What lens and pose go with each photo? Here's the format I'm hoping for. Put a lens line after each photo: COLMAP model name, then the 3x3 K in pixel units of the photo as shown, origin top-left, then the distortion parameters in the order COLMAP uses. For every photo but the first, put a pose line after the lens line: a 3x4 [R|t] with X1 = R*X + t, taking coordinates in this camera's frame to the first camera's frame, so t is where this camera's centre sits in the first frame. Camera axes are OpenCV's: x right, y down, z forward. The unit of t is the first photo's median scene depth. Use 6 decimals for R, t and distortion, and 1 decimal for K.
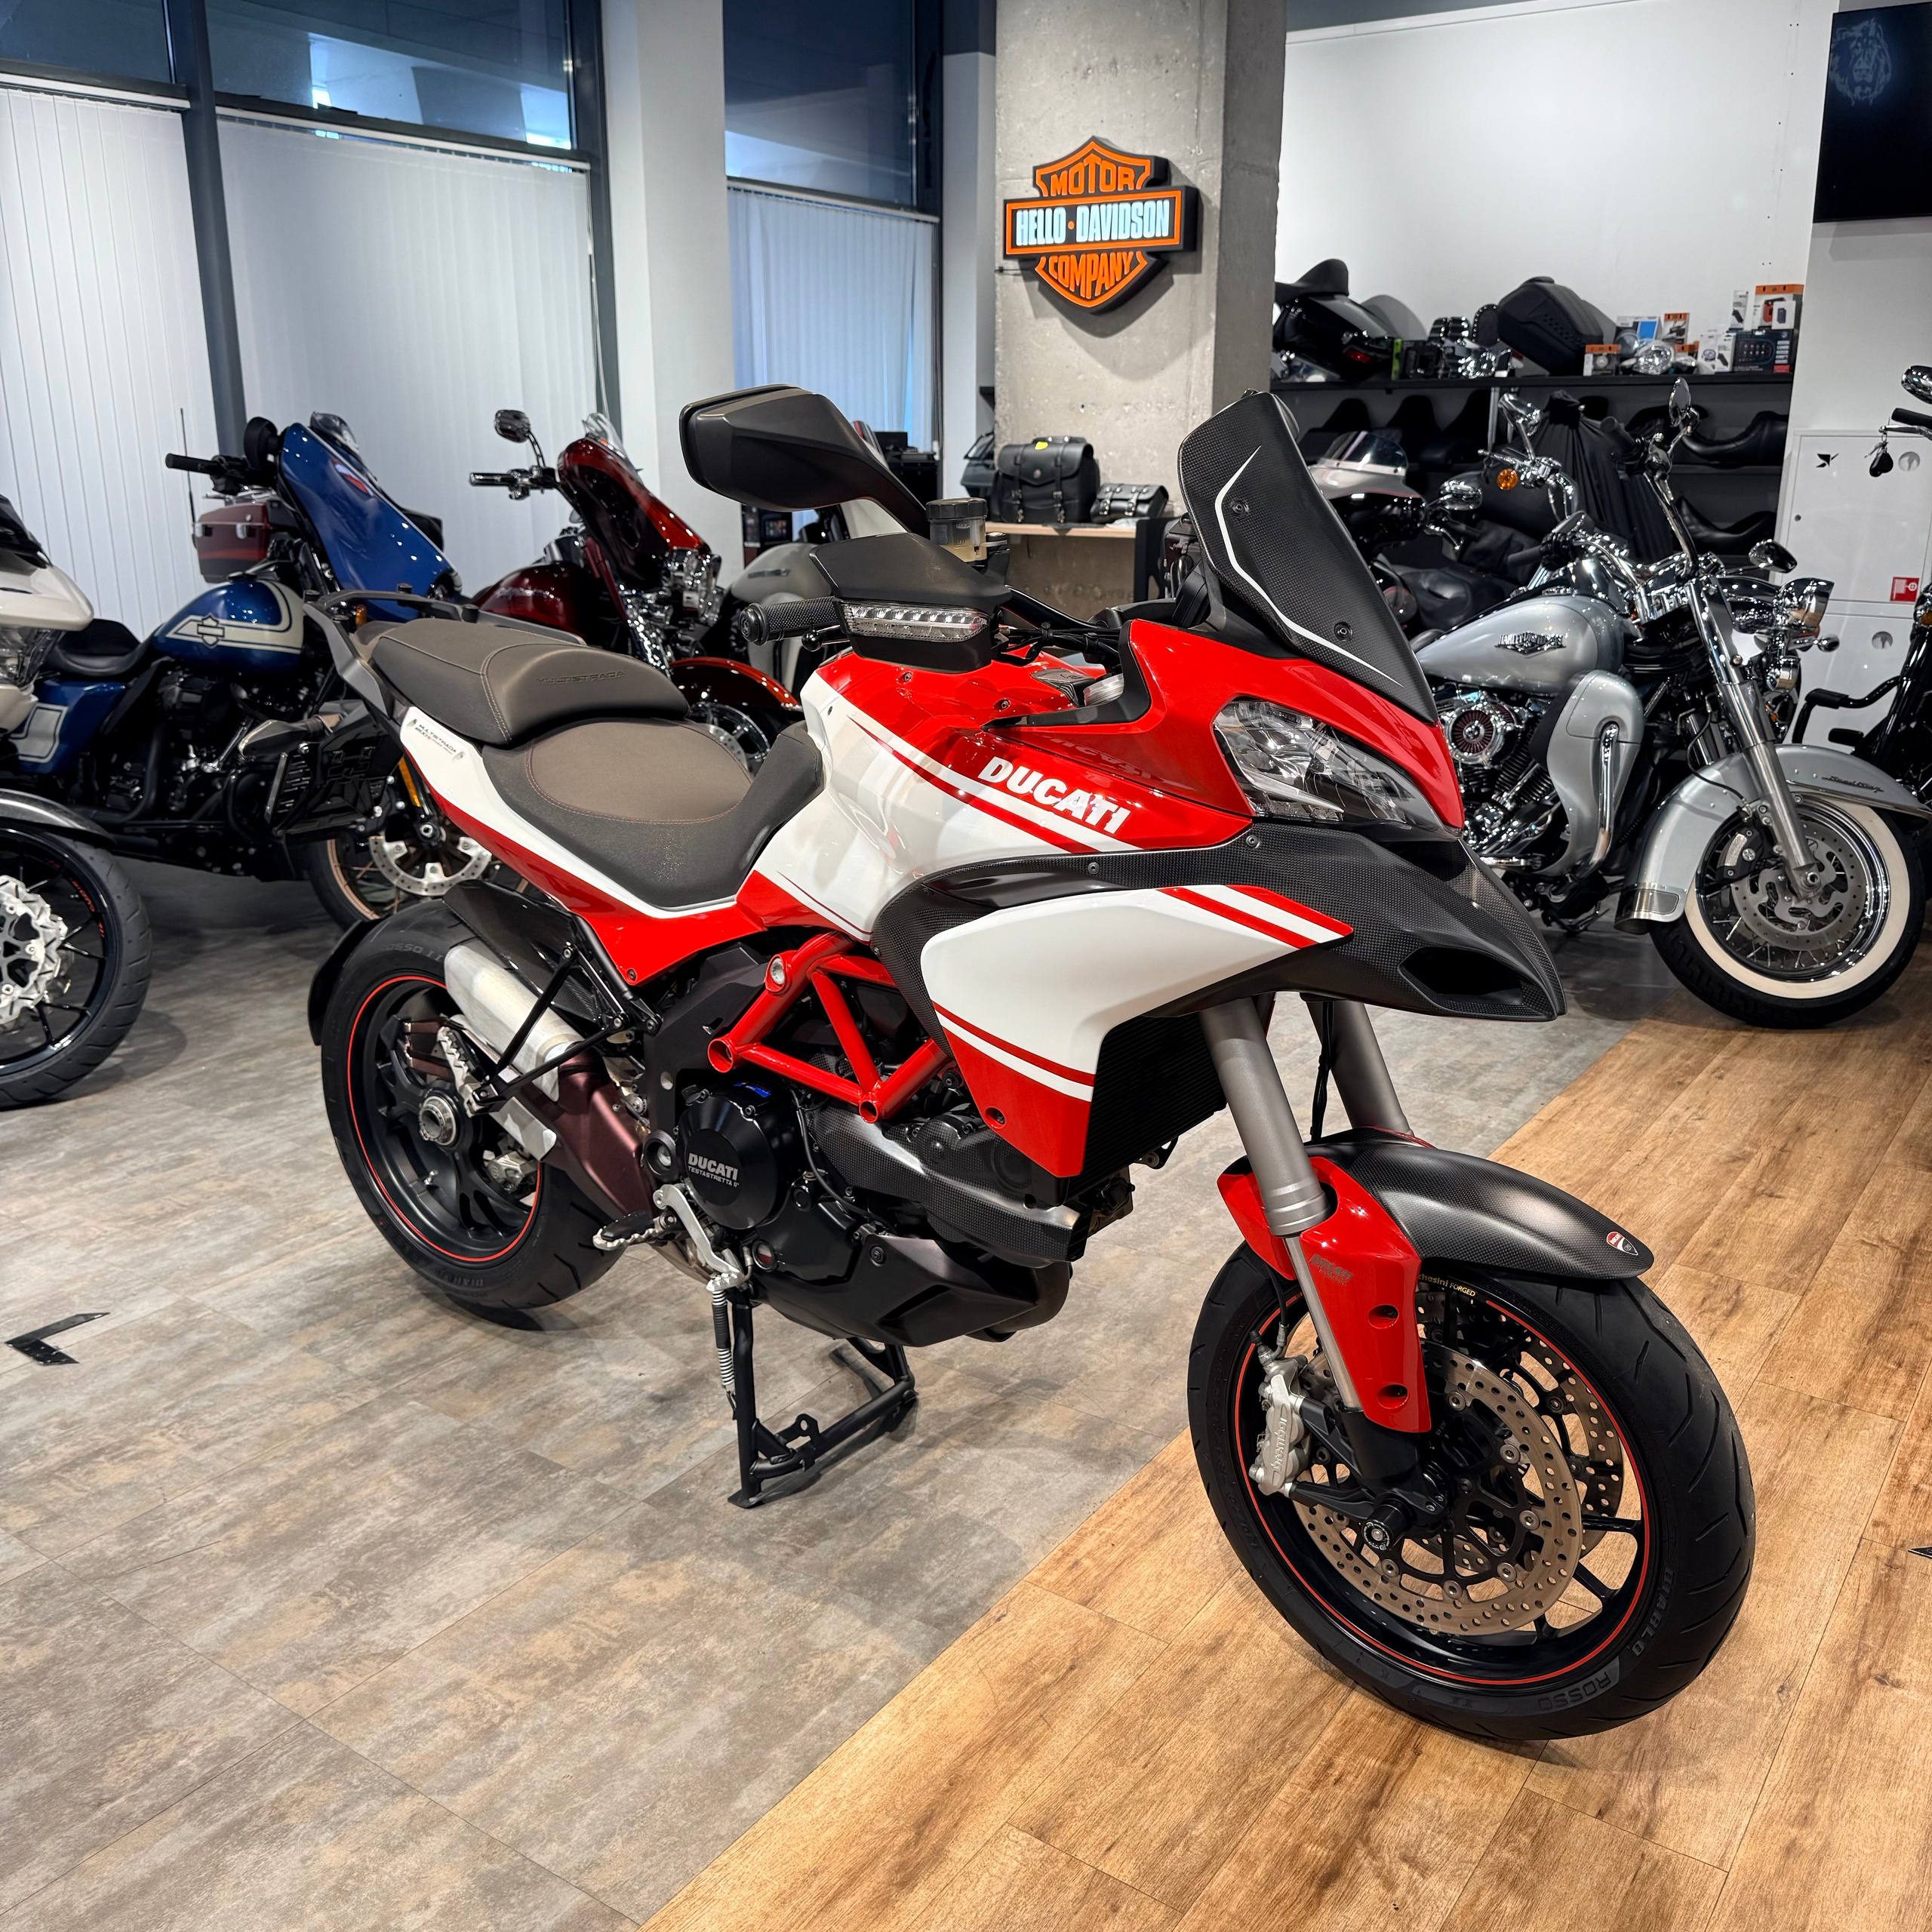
lens RADIAL K [[1785.8, 0, 978.0], [0, 1785.8, 969.7], [0, 0, 1]] dist [0.139686, -0.299305]
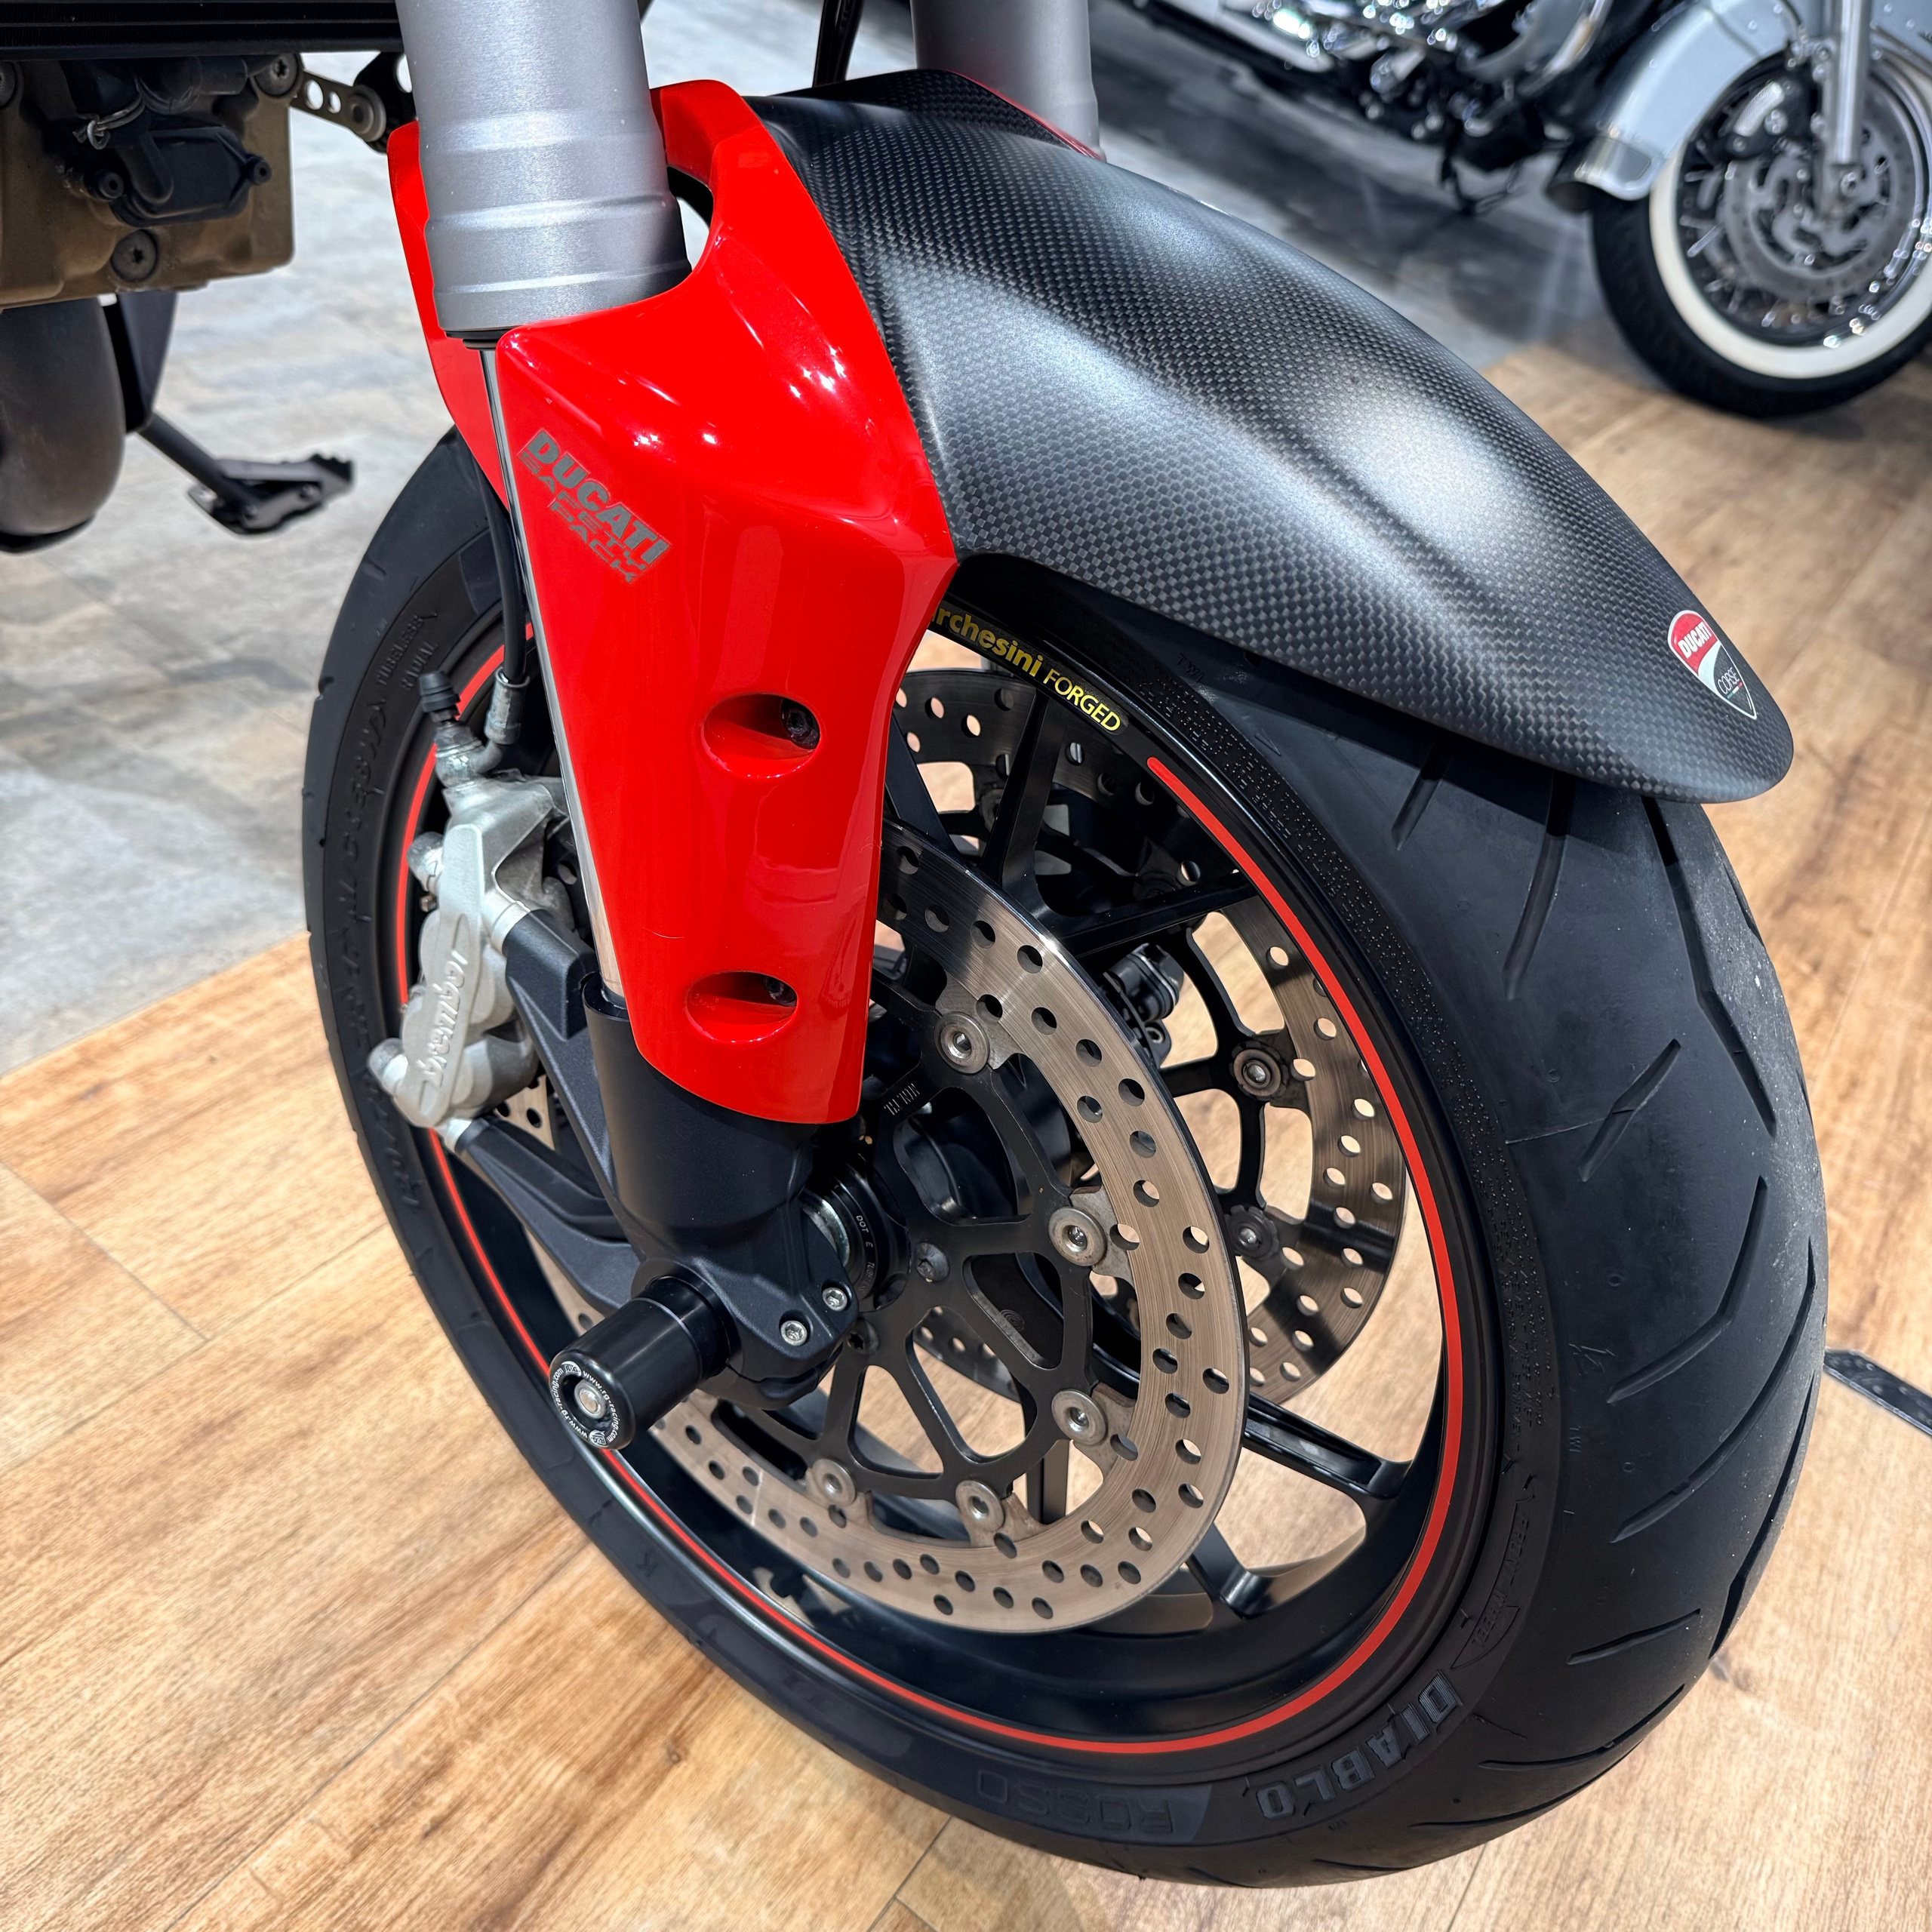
lens RADIAL K [[1809.9, 0, 972.5], [0, 1809.9, 965.6], [0, 0, 1]] dist [0.104786, -0.175763]
pose [[0.962988, 0.197201, 0.183757, 0.139012], [-0.251171, 0.903893, 0.346252, 0.081123], [-0.097816, -0.379590, 0.919969, 0.485356]]
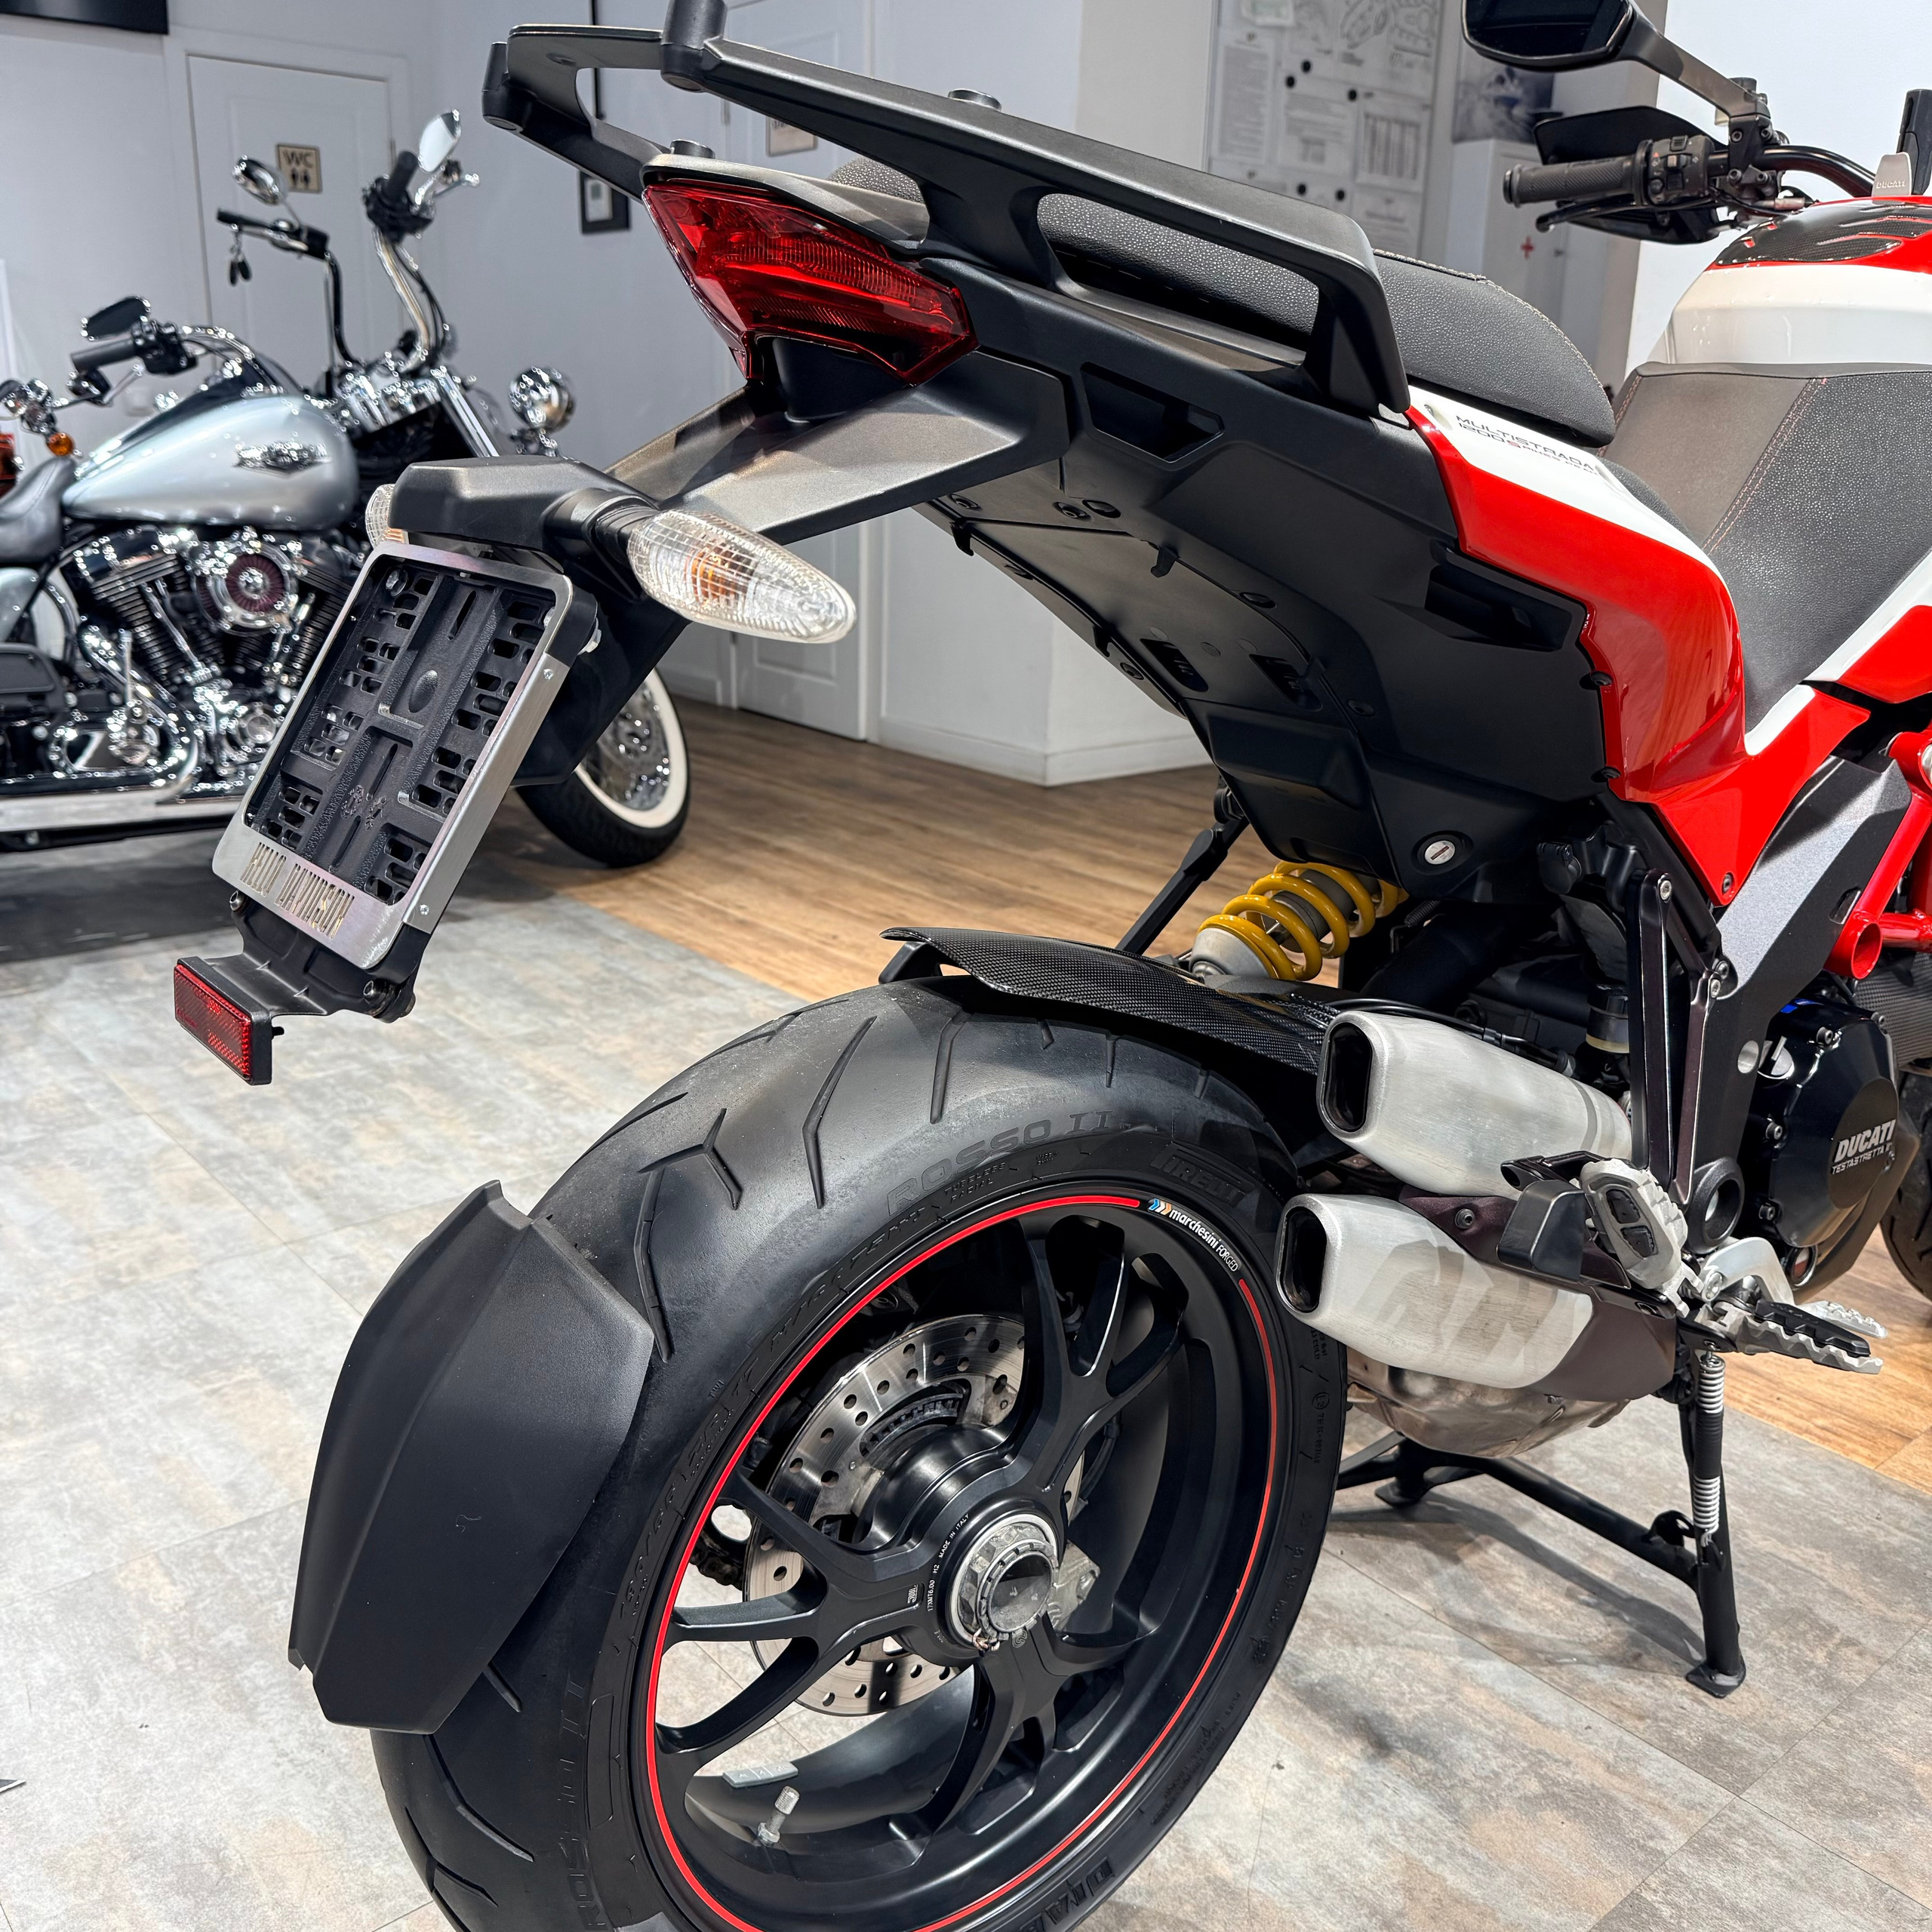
lens RADIAL K [[1808.2, 0, 958.9], [0, 1808.2, 969.2], [0, 0, 1]] dist [0.106381, -0.234598]
pose [[0.264329, -0.281671, 0.922384, -0.615930], [0.254903, 0.942794, 0.214855, -0.118012], [-0.930137, 0.178326, 0.321007, 0.871264]]
